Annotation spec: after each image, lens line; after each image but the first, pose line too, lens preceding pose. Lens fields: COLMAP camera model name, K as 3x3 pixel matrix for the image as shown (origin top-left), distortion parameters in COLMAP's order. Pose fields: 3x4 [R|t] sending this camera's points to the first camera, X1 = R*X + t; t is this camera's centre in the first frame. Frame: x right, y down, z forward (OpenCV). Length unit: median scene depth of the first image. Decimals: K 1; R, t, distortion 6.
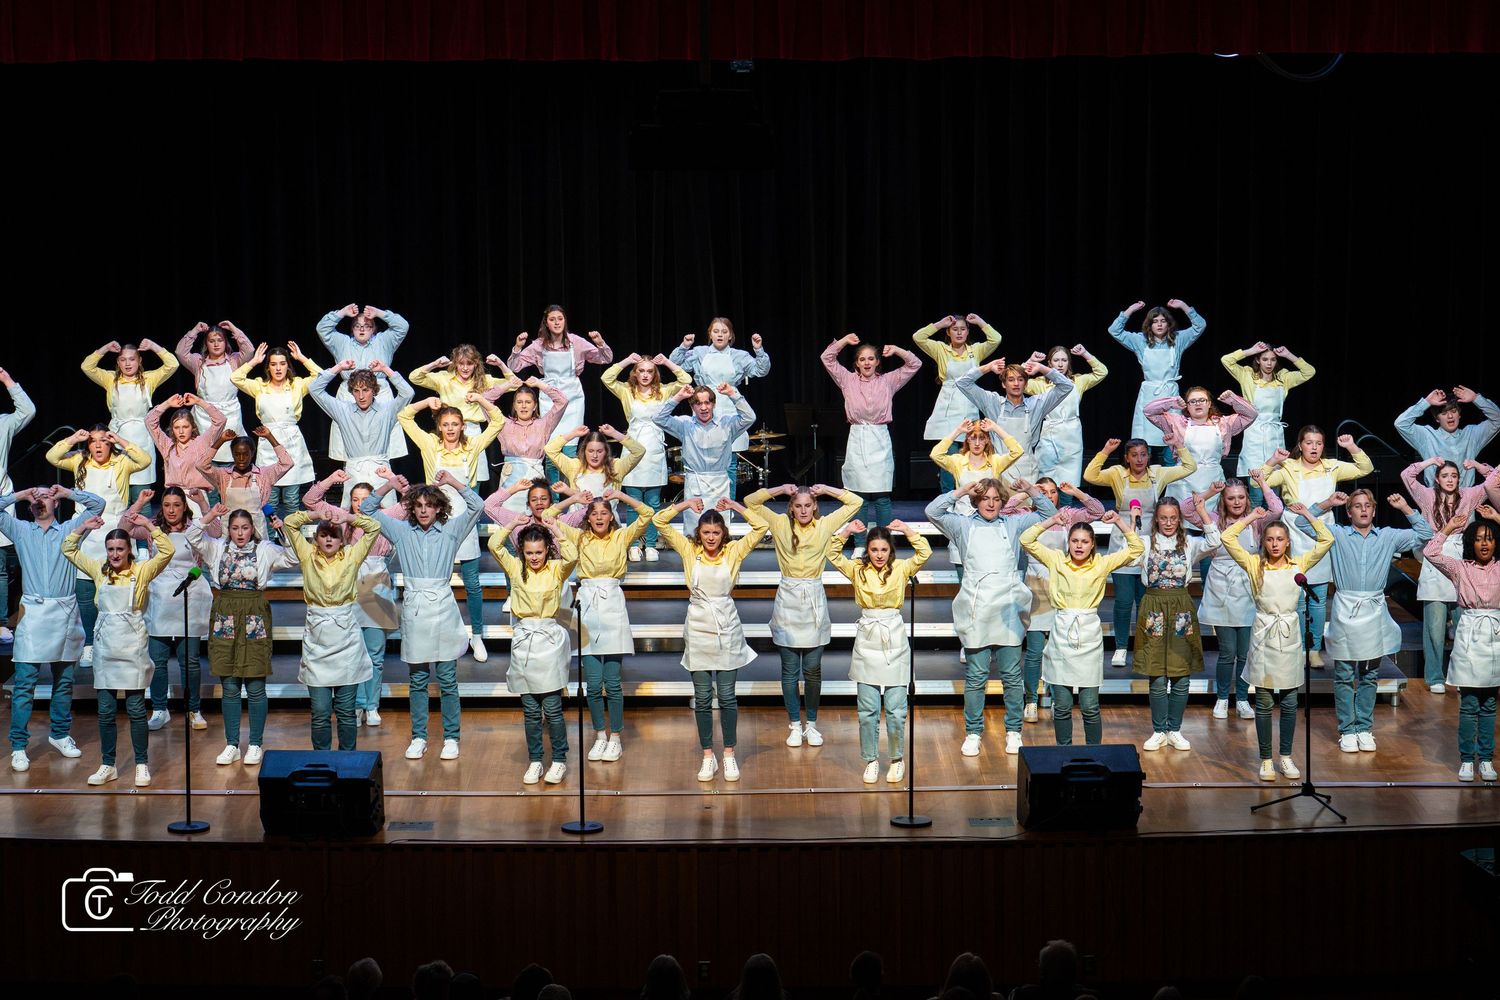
lens RADIAL K [[3034.1, 0, 755.5], [0, 3034.1, 499.2], [0, 0, 1]] dist [-0.054690, 0.000000]
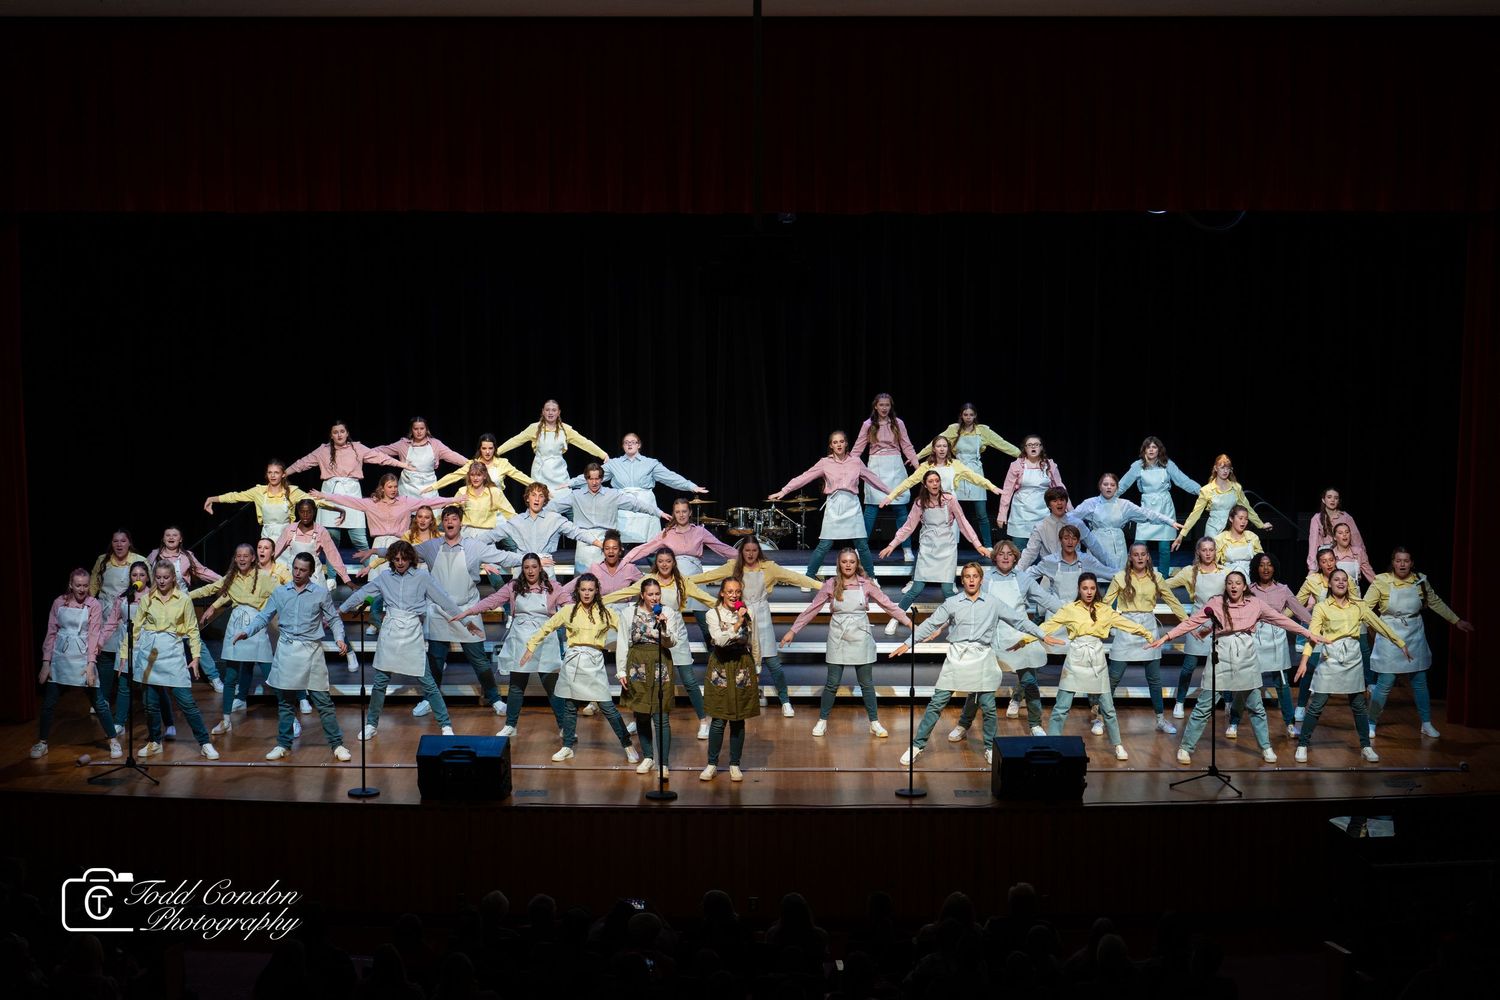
lens RADIAL K [[3034.1, 0, 746.1], [0, 3034.1, 497.9], [0, 0, 1]] dist [-0.054690, 0.000000]
pose [[0.999874, 0.007281, -0.014128, -0.002634], [-0.006990, 0.999766, 0.020493, -0.048541], [0.014274, -0.020392, 0.999690, -0.317408]]
